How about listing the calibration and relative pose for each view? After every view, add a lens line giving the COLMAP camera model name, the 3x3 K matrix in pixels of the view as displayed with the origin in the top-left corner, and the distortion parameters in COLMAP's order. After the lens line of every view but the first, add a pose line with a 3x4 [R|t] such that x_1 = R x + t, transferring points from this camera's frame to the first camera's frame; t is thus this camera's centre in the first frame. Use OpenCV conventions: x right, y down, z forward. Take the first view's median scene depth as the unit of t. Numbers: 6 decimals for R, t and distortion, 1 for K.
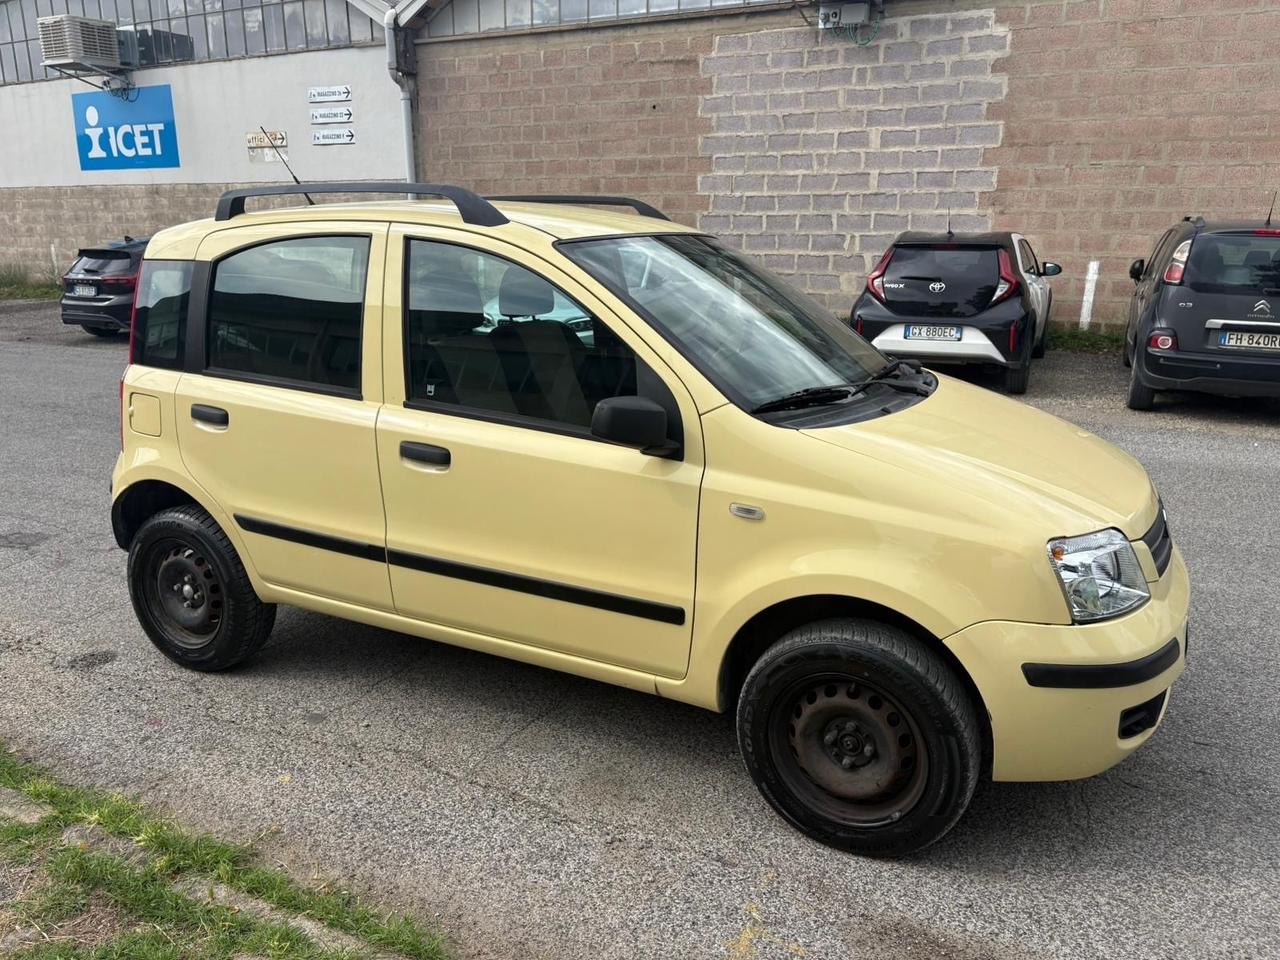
lens RADIAL K [[972.2, 0, 645.5], [0, 972.2, 472.5], [0, 0, 1]] dist [0.048563, -0.056285]
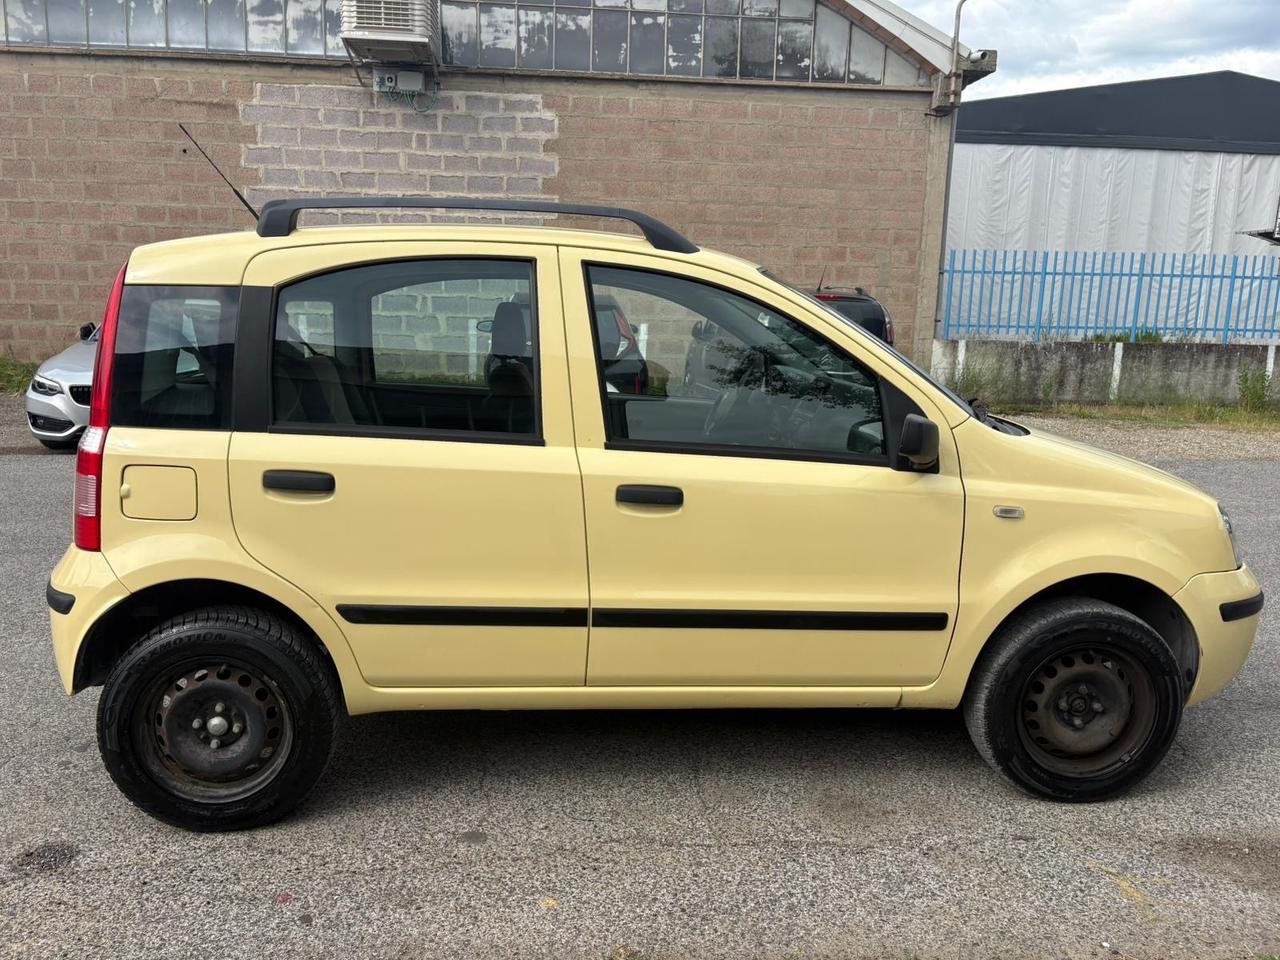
lens RADIAL K [[972.2, 0, 632.9], [0, 972.2, 477.9], [0, 0, 1]] dist [0.048563, -0.056285]
pose [[0.849910, -0.078868, 0.520992, -0.170572], [0.111005, 0.993345, -0.030712, -0.002393], [-0.515103, 0.083935, 0.853009, 0.055146]]
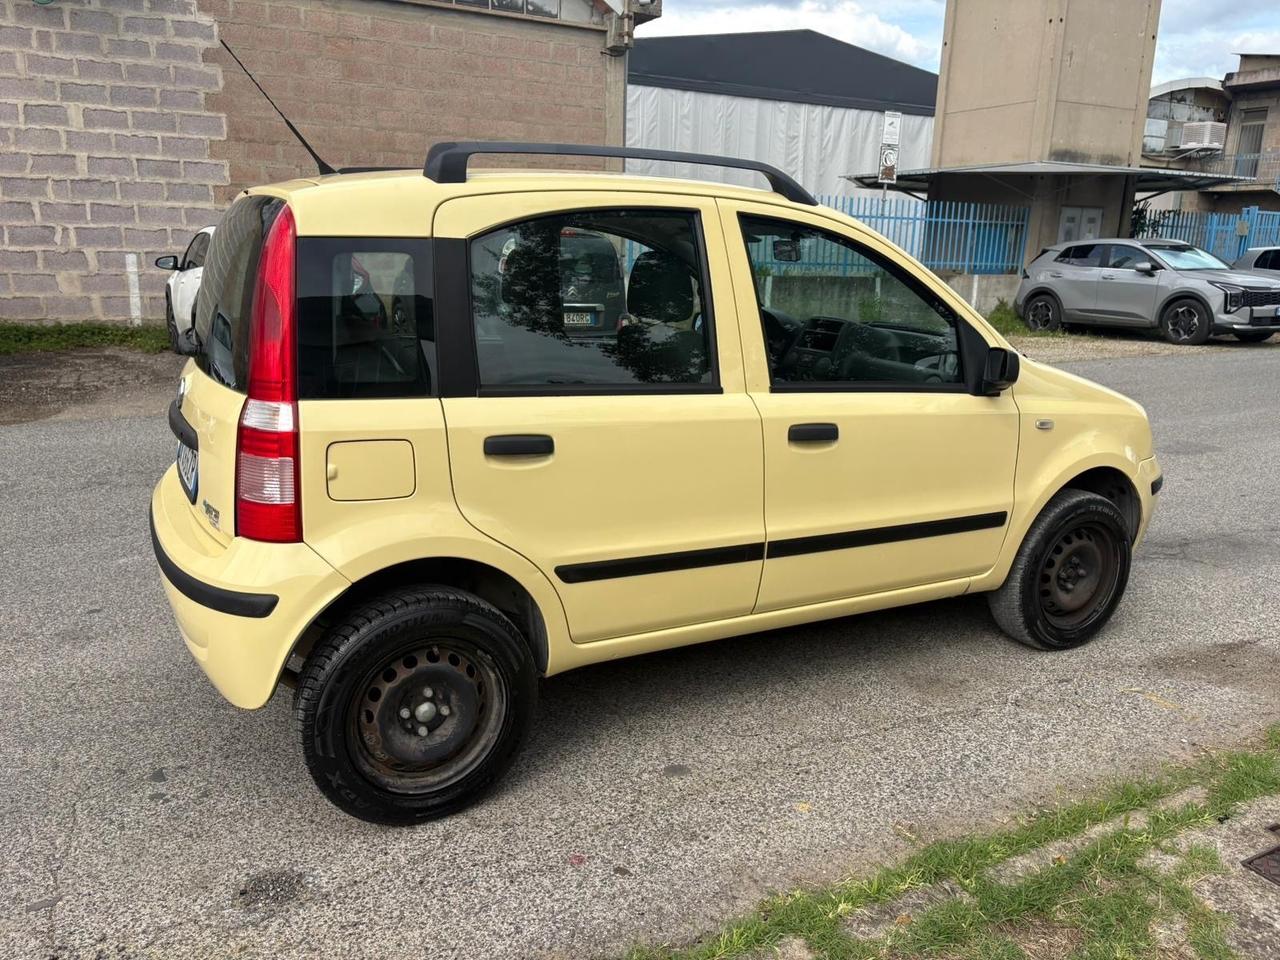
lens RADIAL K [[972.2, 0, 637.7], [0, 972.2, 480.5], [0, 0, 1]] dist [0.048563, -0.056285]
pose [[0.570187, -0.185263, 0.800353, -0.271300], [0.180600, 0.978674, 0.097877, -0.024373], [-0.801417, 0.088736, 0.591486, 0.134157]]
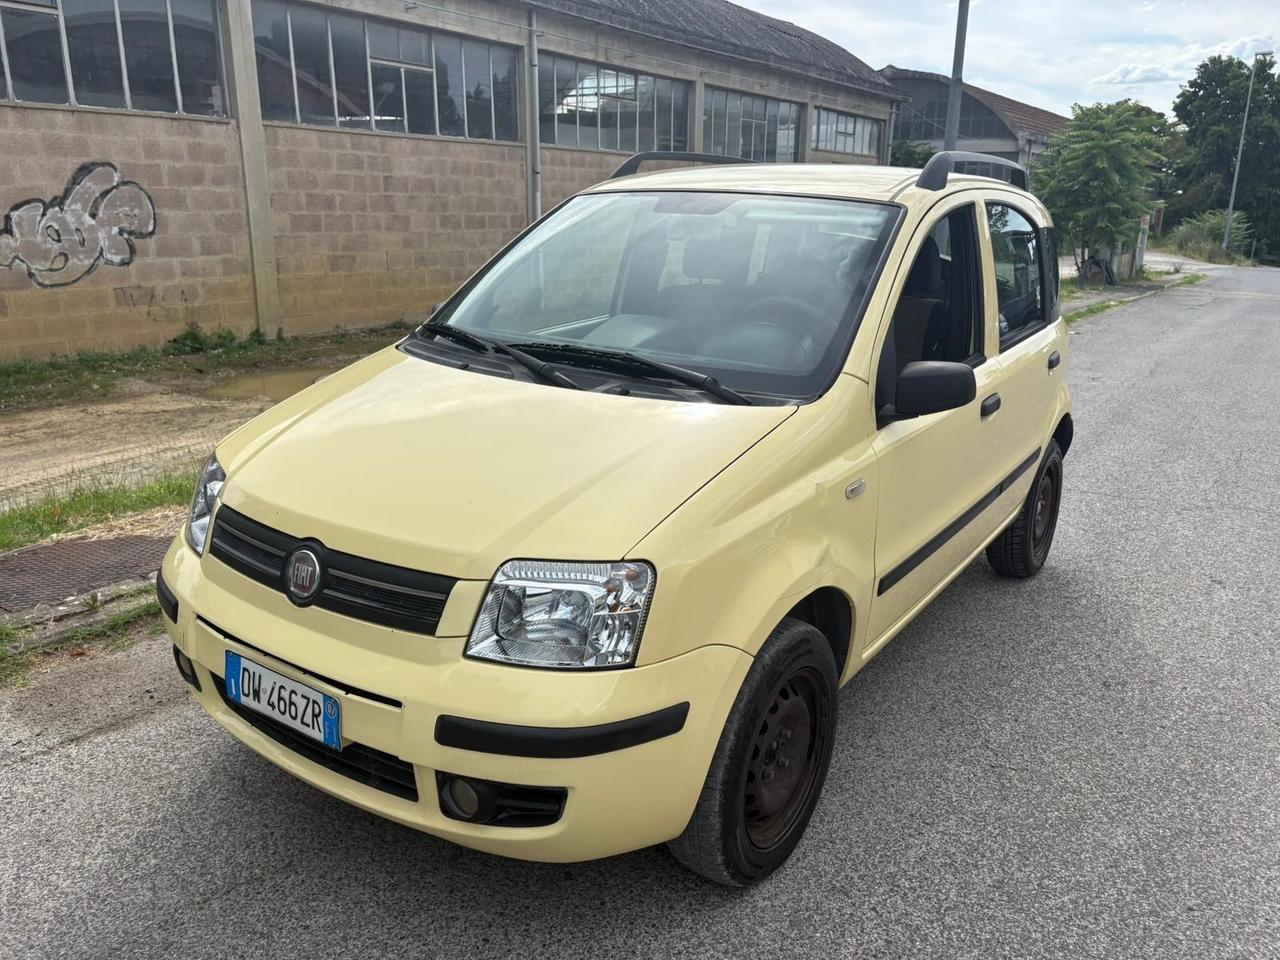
lens RADIAL K [[972.2, 0, 649.0], [0, 972.2, 472.8], [0, 0, 1]] dist [0.048563, -0.056285]
pose [[-0.131156, 0.262897, -0.955868, 0.271852], [-0.265899, 0.919539, 0.289390, -0.068343], [0.955037, 0.292120, -0.050699, 0.291220]]
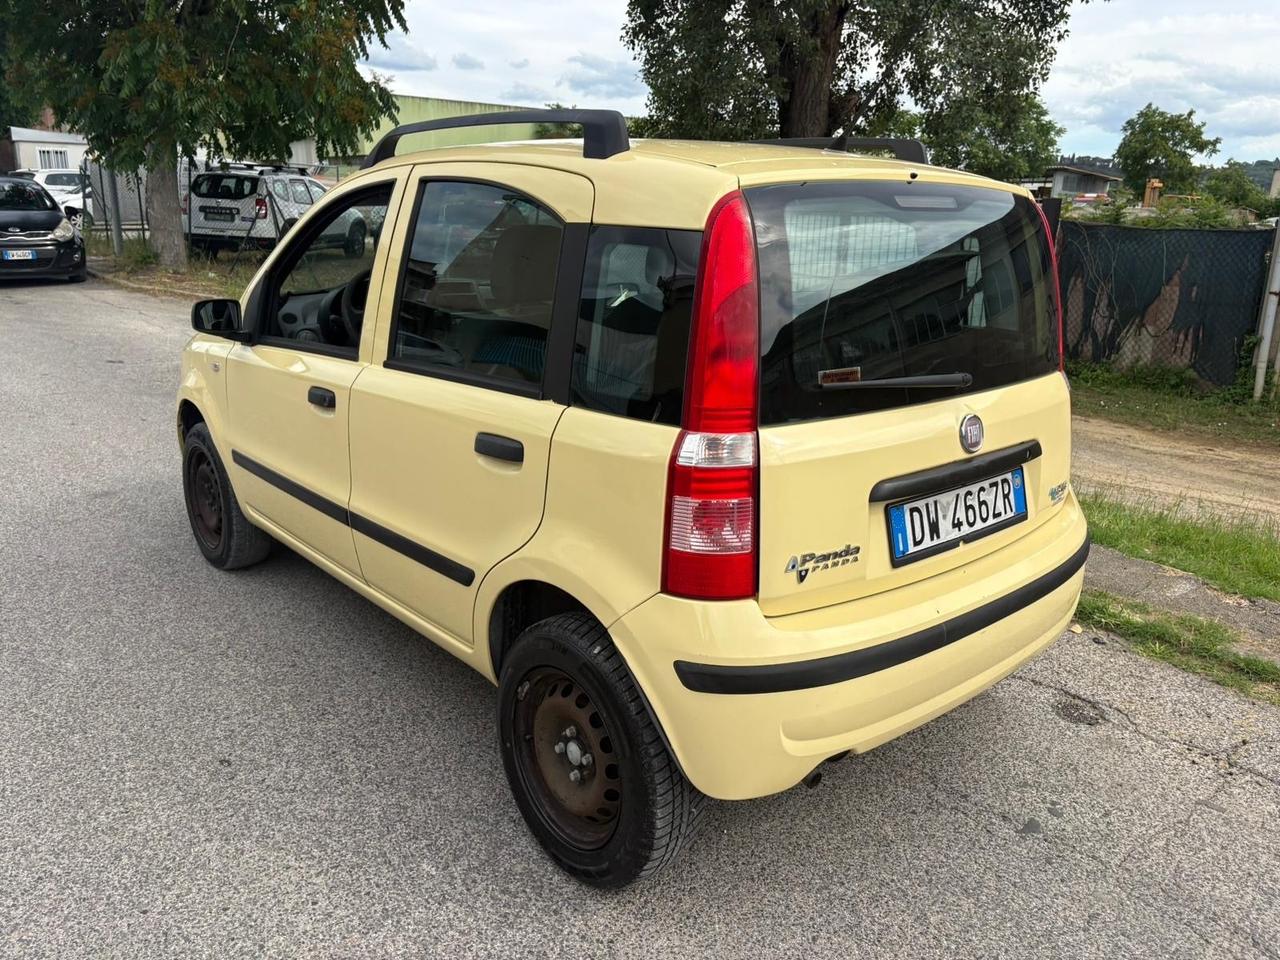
lens RADIAL K [[972.2, 0, 646.4], [0, 972.2, 478.4], [0, 0, 1]] dist [0.048563, -0.056285]
pose [[-0.926152, -0.124937, 0.355854, -0.153241], [0.066680, 0.874430, 0.480548, -0.126580], [-0.371208, 0.468789, -0.801524, 0.530793]]
